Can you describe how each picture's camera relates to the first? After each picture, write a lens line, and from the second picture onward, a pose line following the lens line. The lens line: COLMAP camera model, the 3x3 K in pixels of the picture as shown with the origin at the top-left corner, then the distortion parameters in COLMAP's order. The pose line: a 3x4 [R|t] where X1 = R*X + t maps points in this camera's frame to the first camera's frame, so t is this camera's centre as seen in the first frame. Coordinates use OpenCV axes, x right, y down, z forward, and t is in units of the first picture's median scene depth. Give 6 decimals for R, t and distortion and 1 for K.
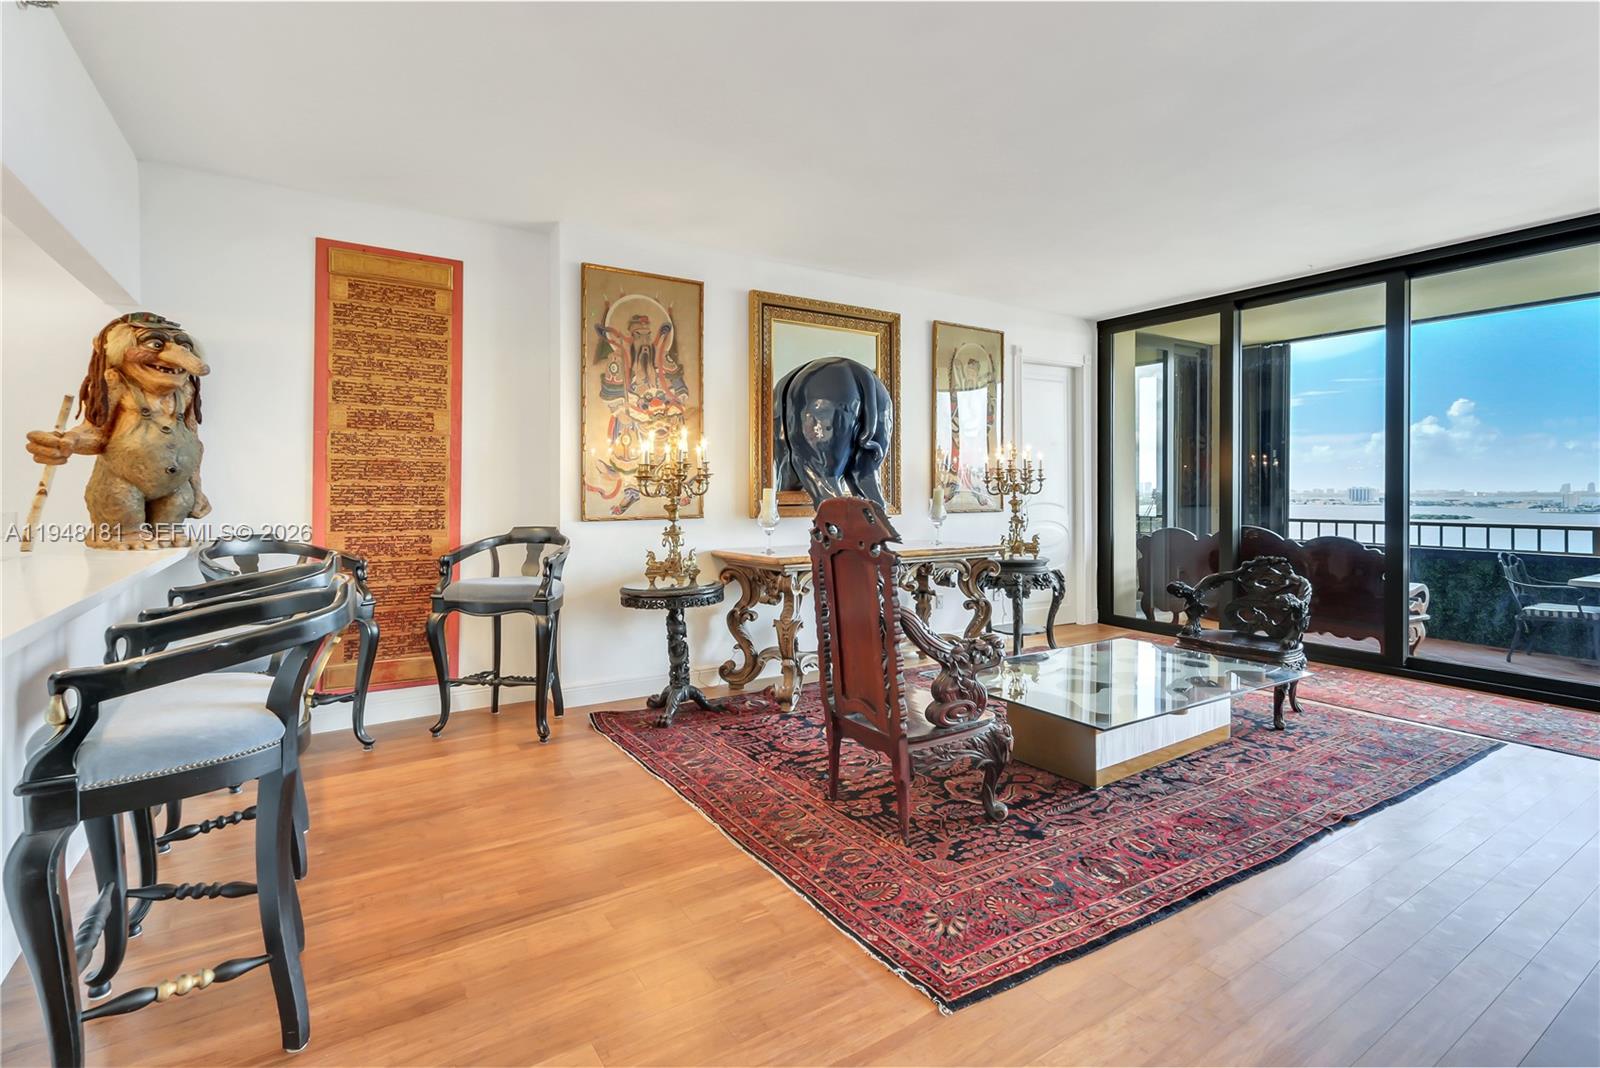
lens RADIAL K [[737.7, 0, 745.6], [0, 737.7, 499.7], [0, 0, 1]] dist [-0.000909, 0.000273]
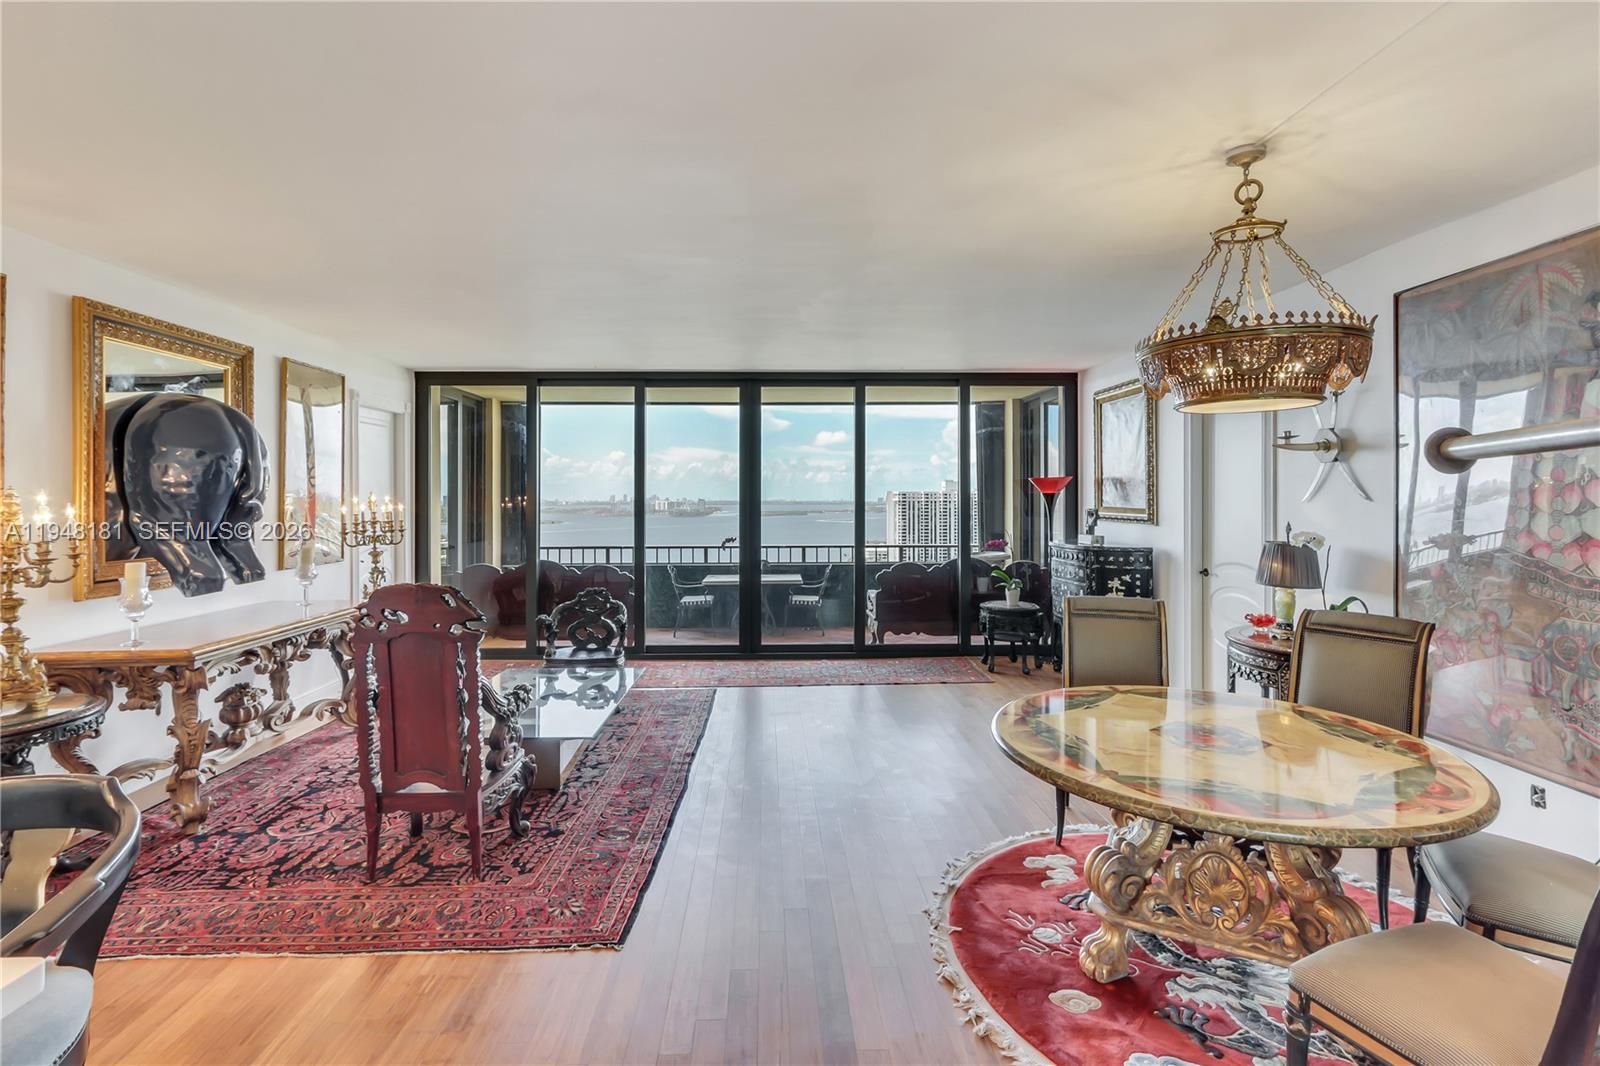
lens RADIAL K [[805.4, 0, 797.0], [0, 805.4, 496.6], [0, 0, 1]] dist [-0.005204, -0.000625]
pose [[0.476916, -0.000299, 0.878949, -0.459618], [0.013260, 0.999889, -0.006854, -0.083876], [-0.878849, 0.014924, 0.476867, -0.032803]]
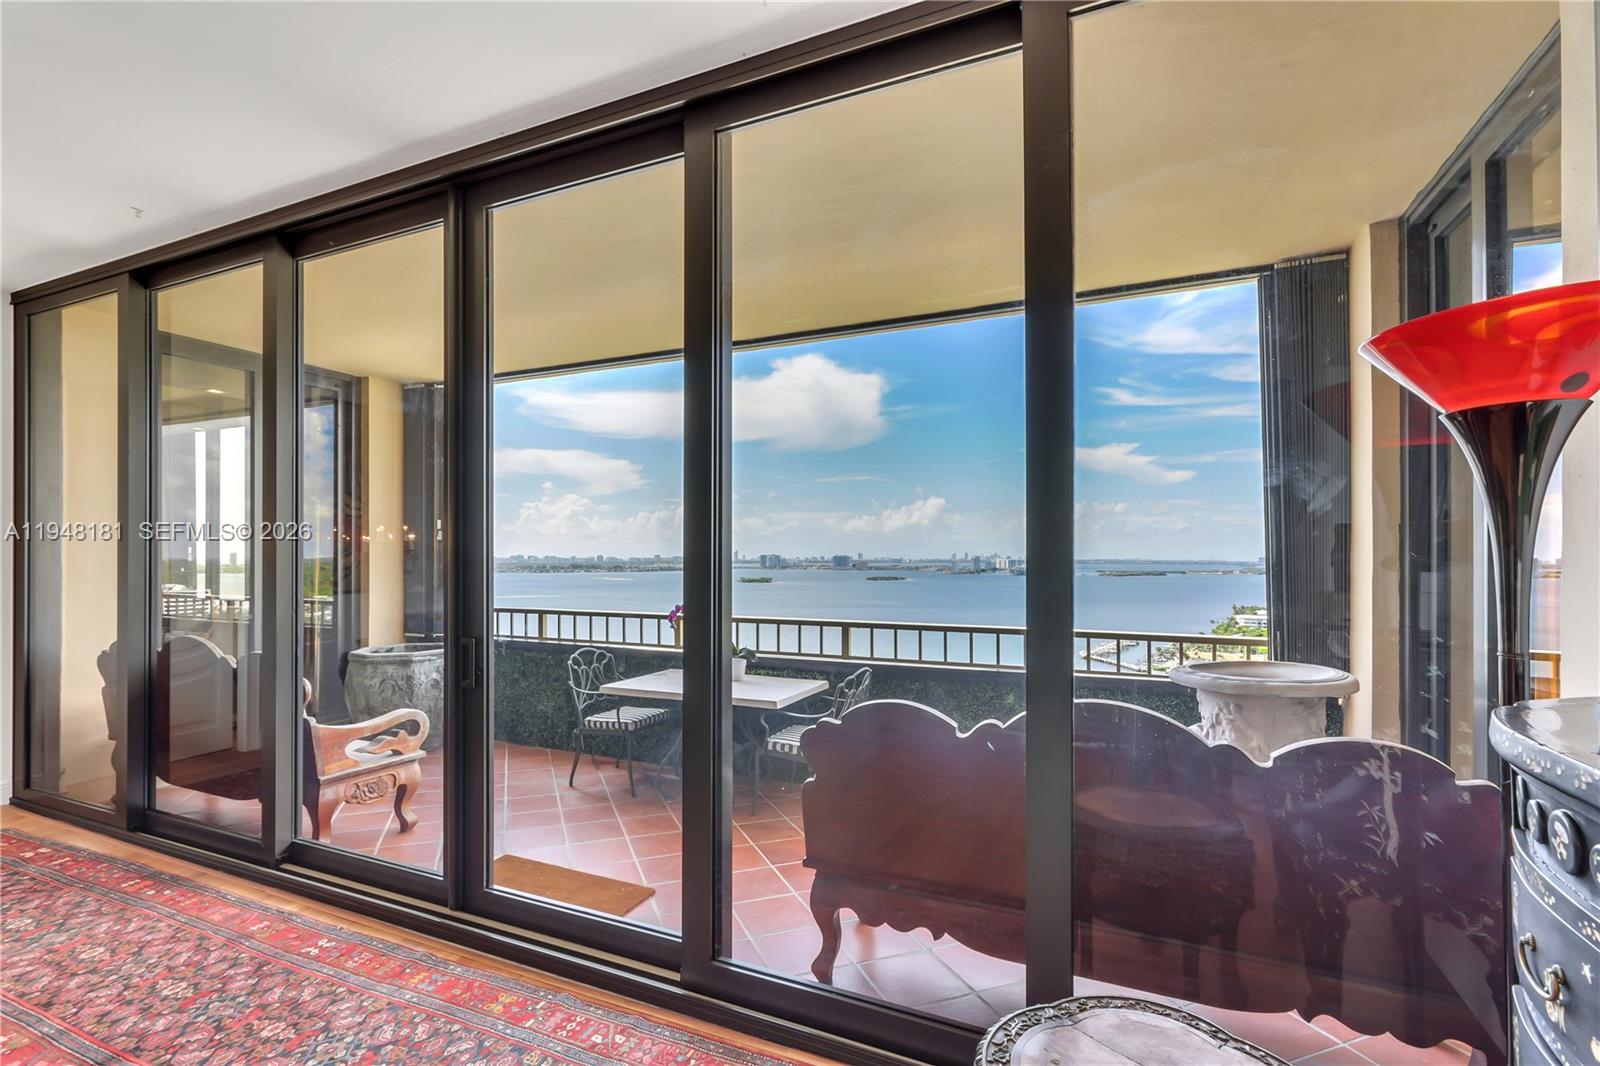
lens RADIAL K [[737.7, 0, 789.9], [0, 737.7, 547.3], [0, 0, 1]] dist [-0.000909, 0.000273]
pose [[0.825891, 0.009034, 0.563757, 1.153903], [0.005372, 0.999700, -0.023889, -0.027522], [-0.563804, 0.022758, 0.825595, 0.281690]]
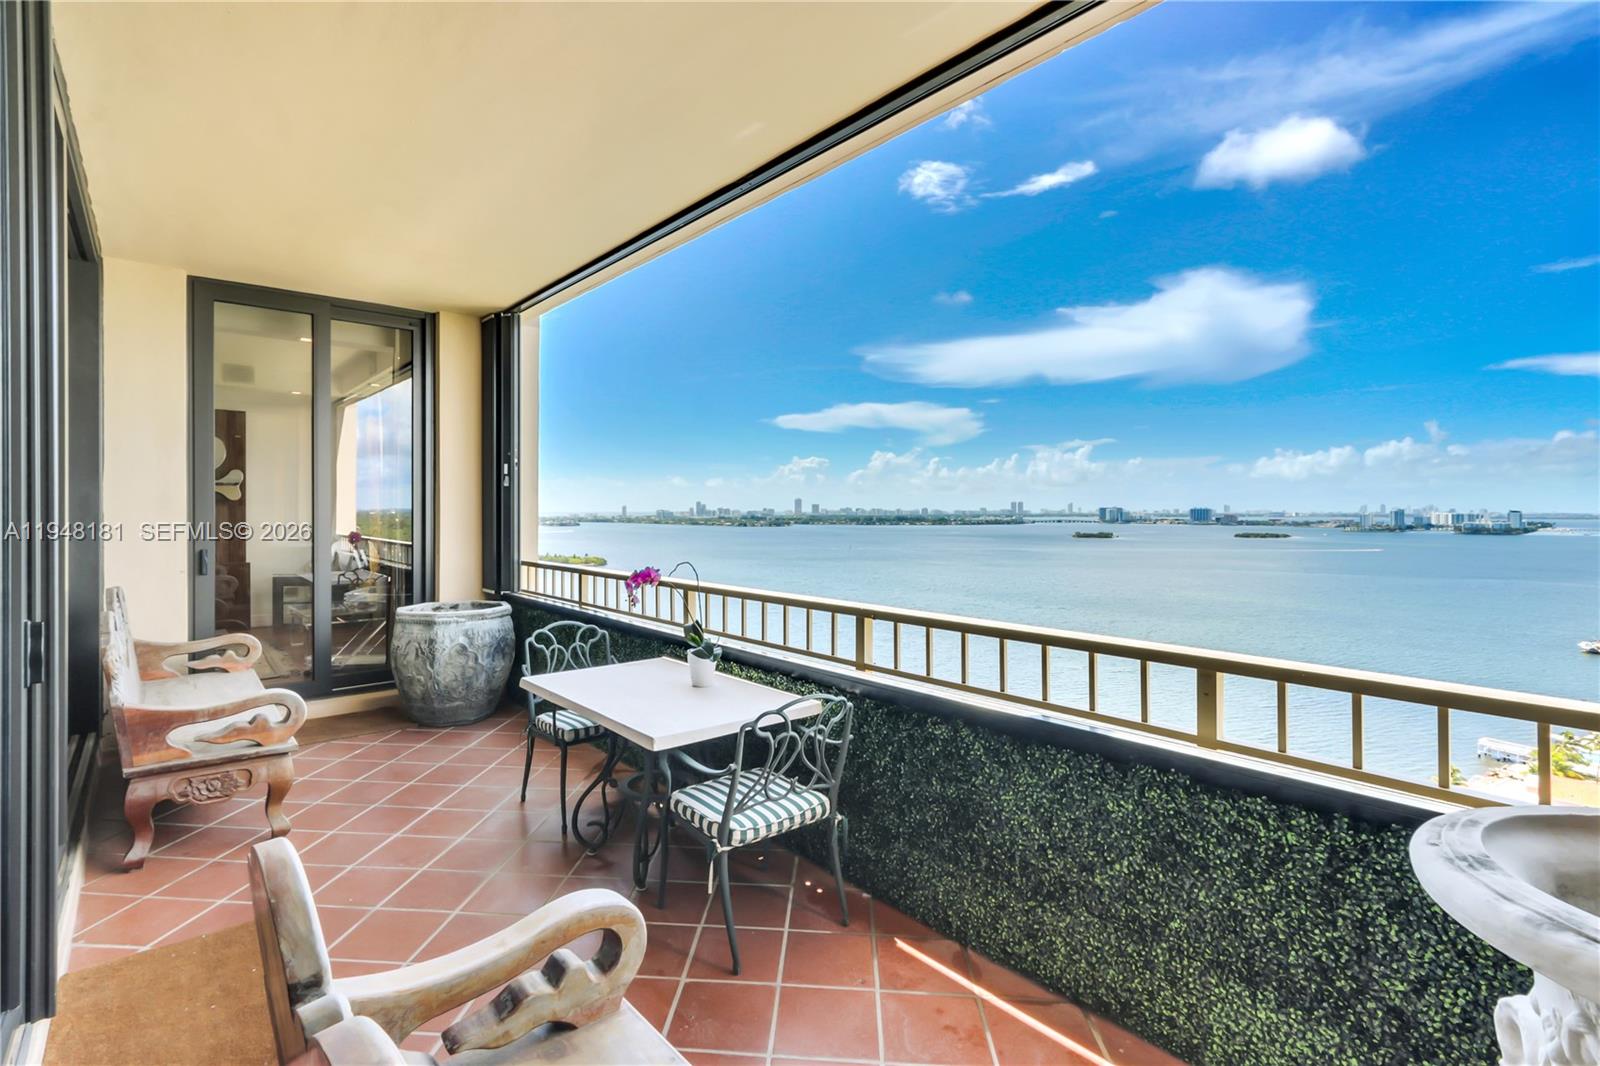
lens RADIAL K [[753.7, 0, 789.2], [0, 753.7, 511.2], [0, 0, 1]] dist [0.003467, 0.000199]
pose [[0.986592, 0.001824, 0.163195, 1.398443], [-0.000205, 0.999951, -0.009936, -0.025813], [-0.163205, 0.009770, 0.986544, 0.372240]]
